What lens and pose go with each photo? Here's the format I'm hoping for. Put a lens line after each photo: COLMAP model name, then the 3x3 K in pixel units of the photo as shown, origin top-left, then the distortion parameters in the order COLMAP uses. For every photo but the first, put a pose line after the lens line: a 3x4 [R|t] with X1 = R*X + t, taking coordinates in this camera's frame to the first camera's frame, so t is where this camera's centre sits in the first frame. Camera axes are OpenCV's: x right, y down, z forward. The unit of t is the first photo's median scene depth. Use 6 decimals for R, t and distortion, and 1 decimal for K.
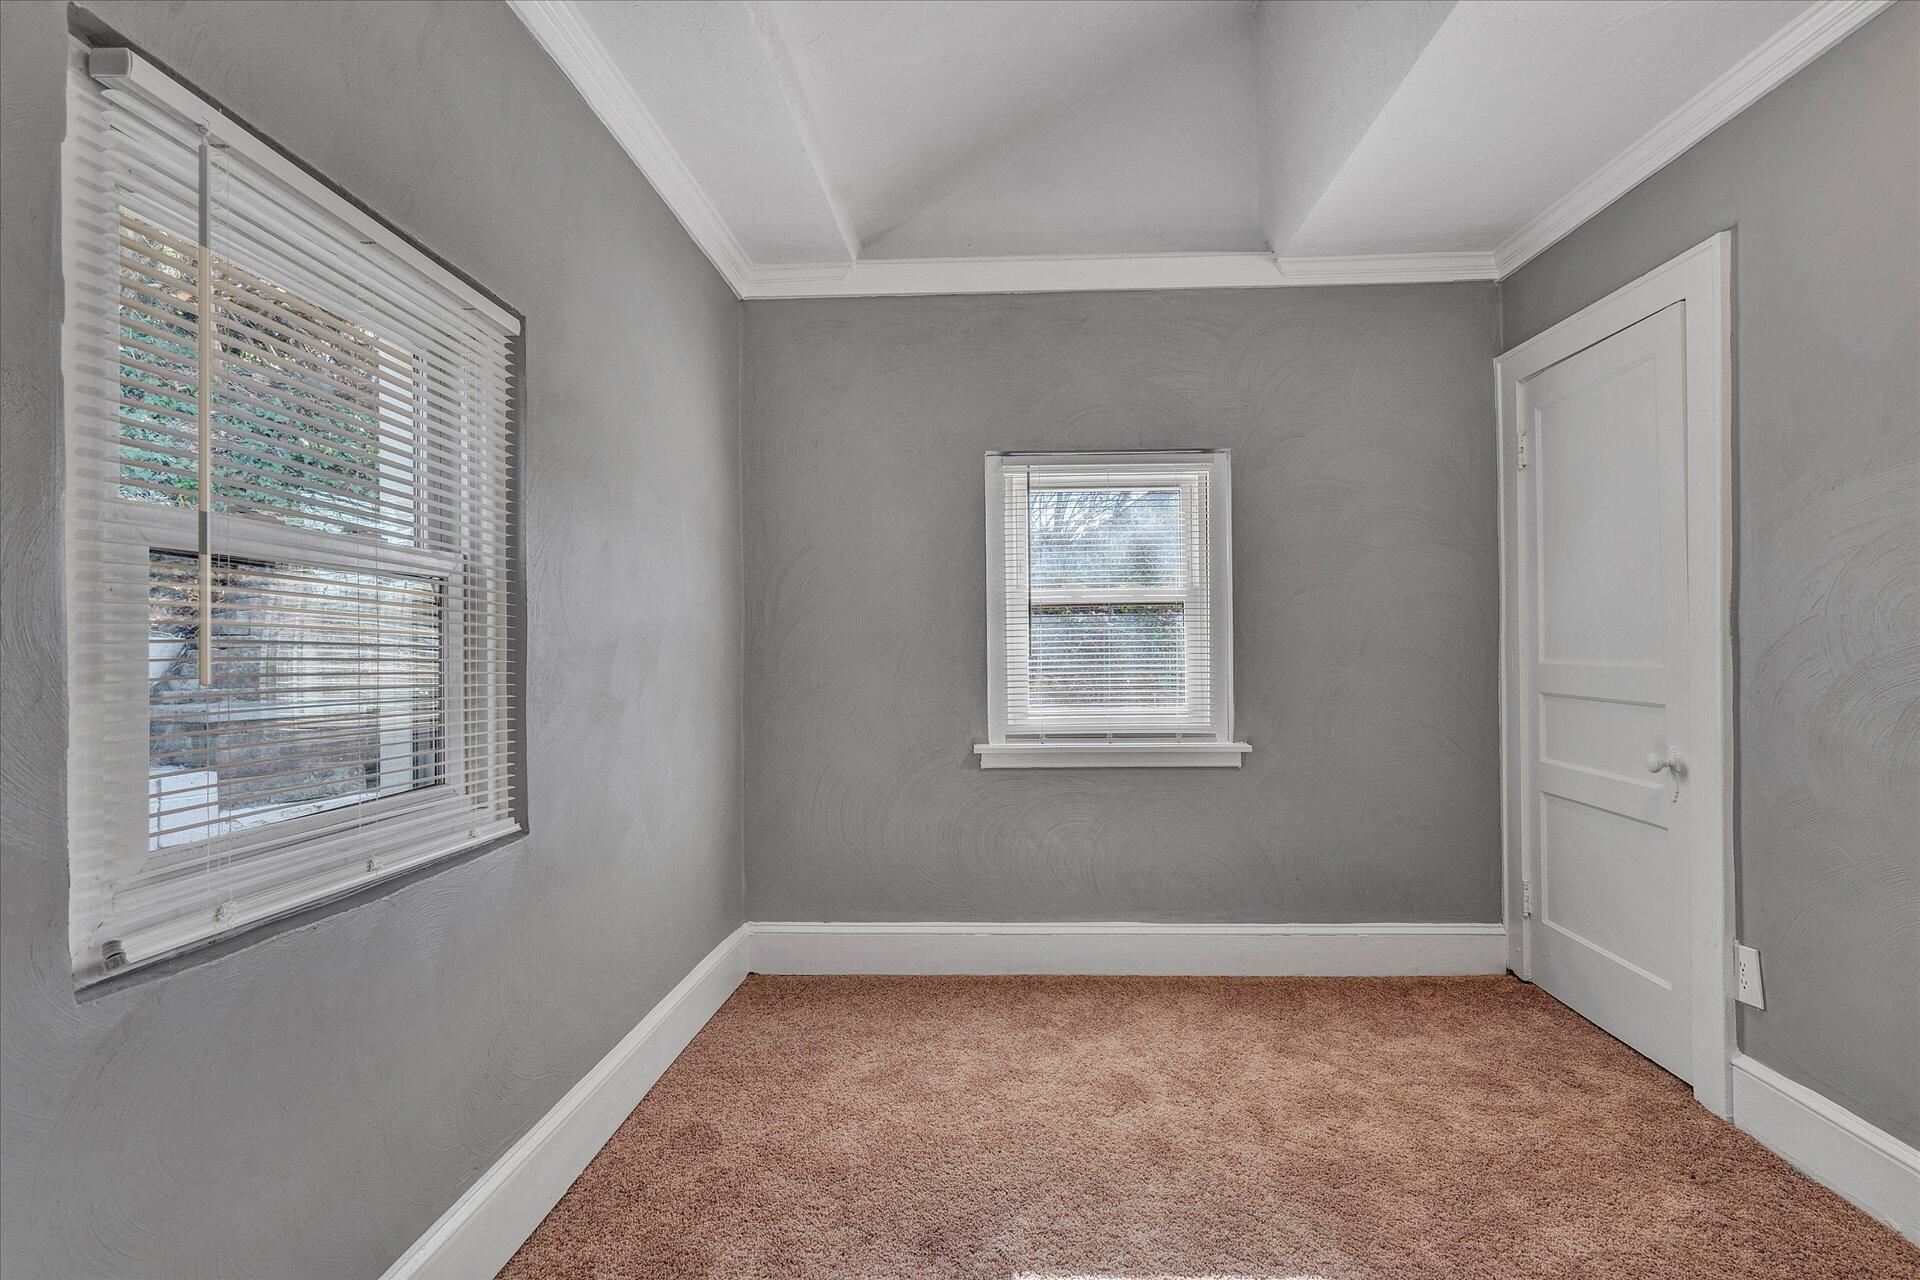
lens RADIAL K [[881.5, 0, 962.1], [0, 881.5, 644.9], [0, 0, 1]] dist [-0.001157, 0.001580]
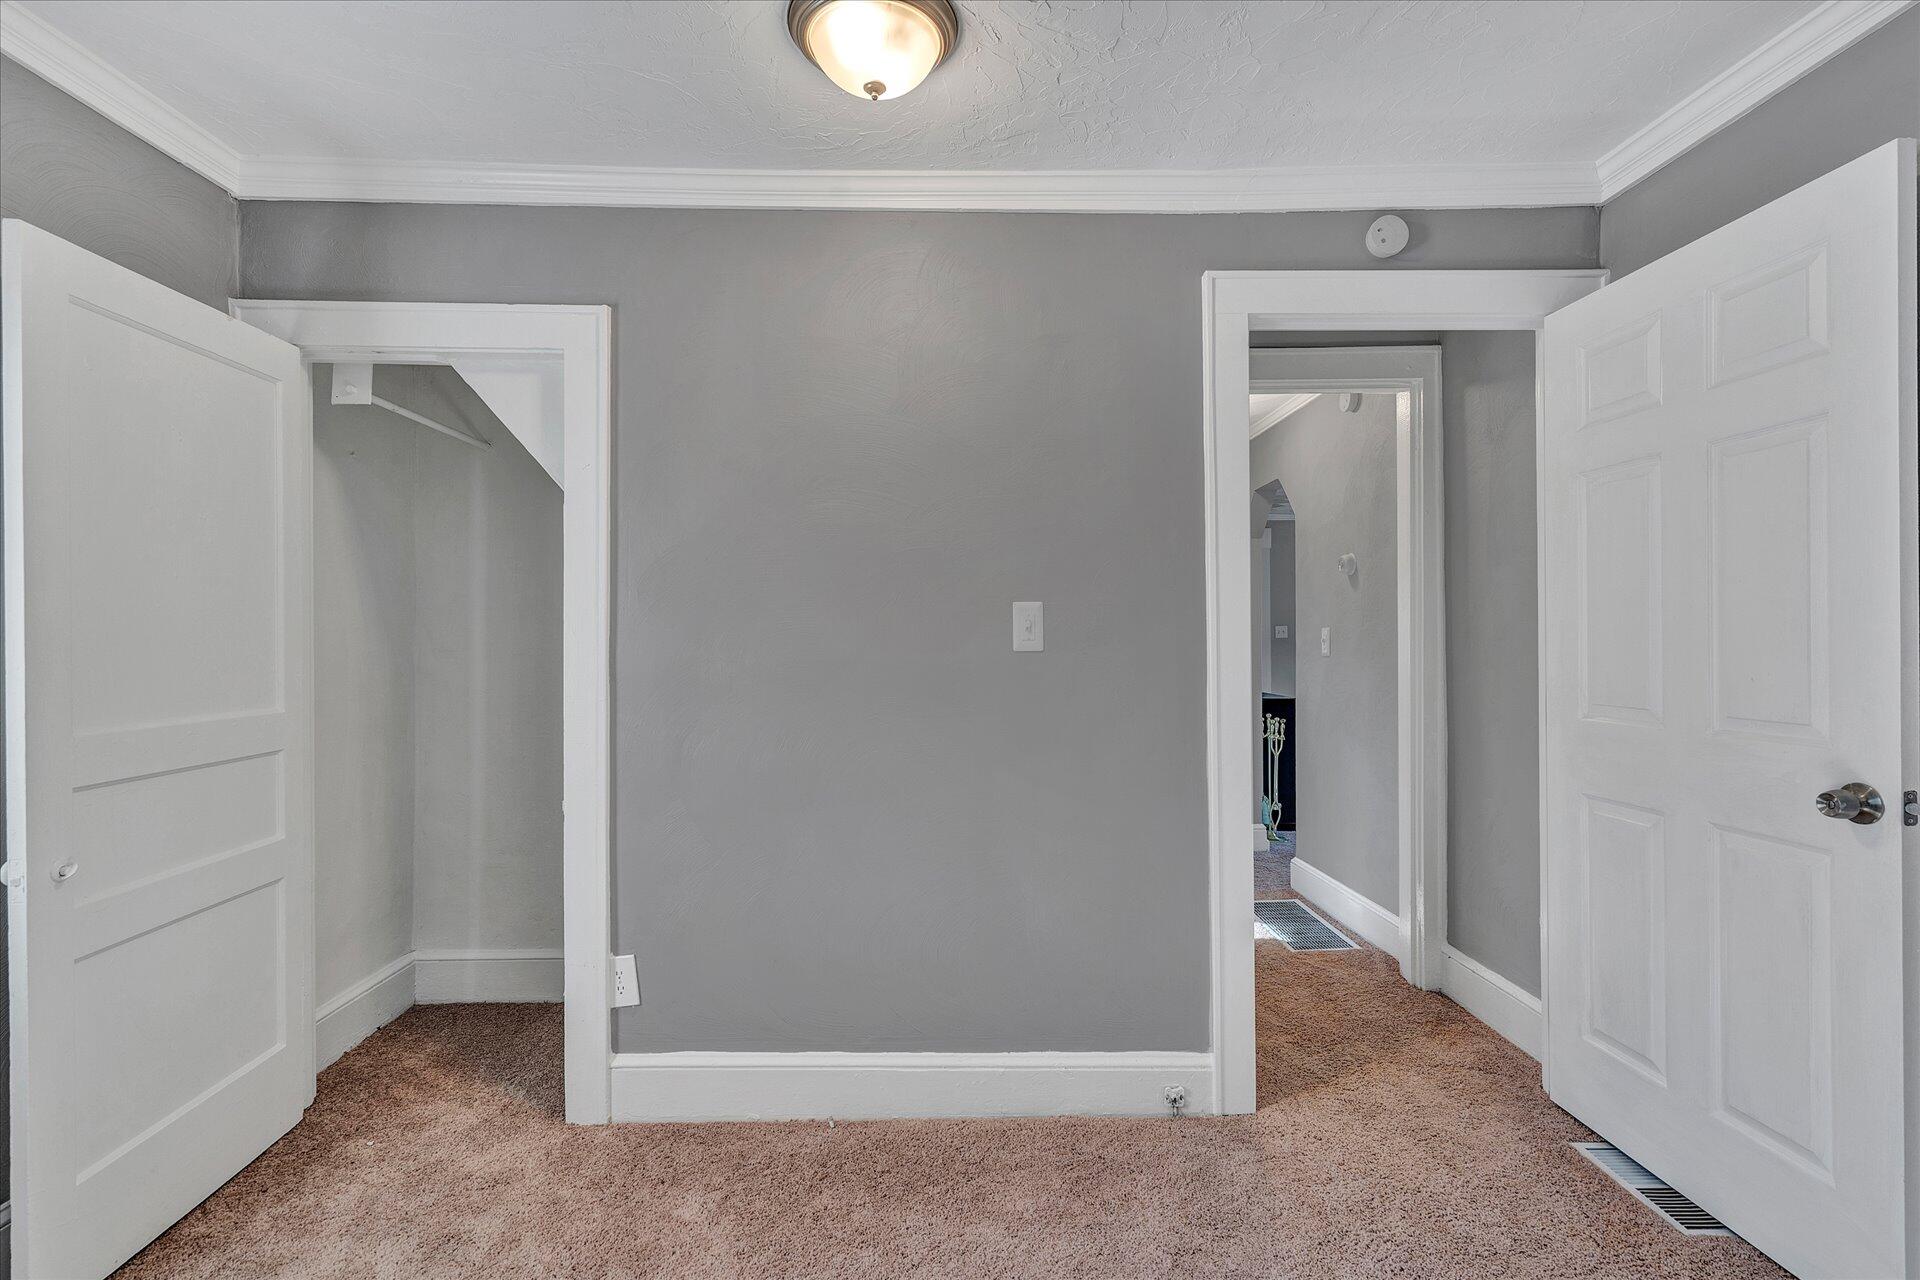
lens RADIAL K [[881.5, 0, 956.9], [0, 881.5, 645.3], [0, 0, 1]] dist [-0.001157, 0.001580]
pose [[-0.068780, 0.004395, 0.997622, -0.173531], [0.003870, 0.999984, -0.004138, -0.030045], [-0.997624, 0.003577, -0.068796, 0.450612]]
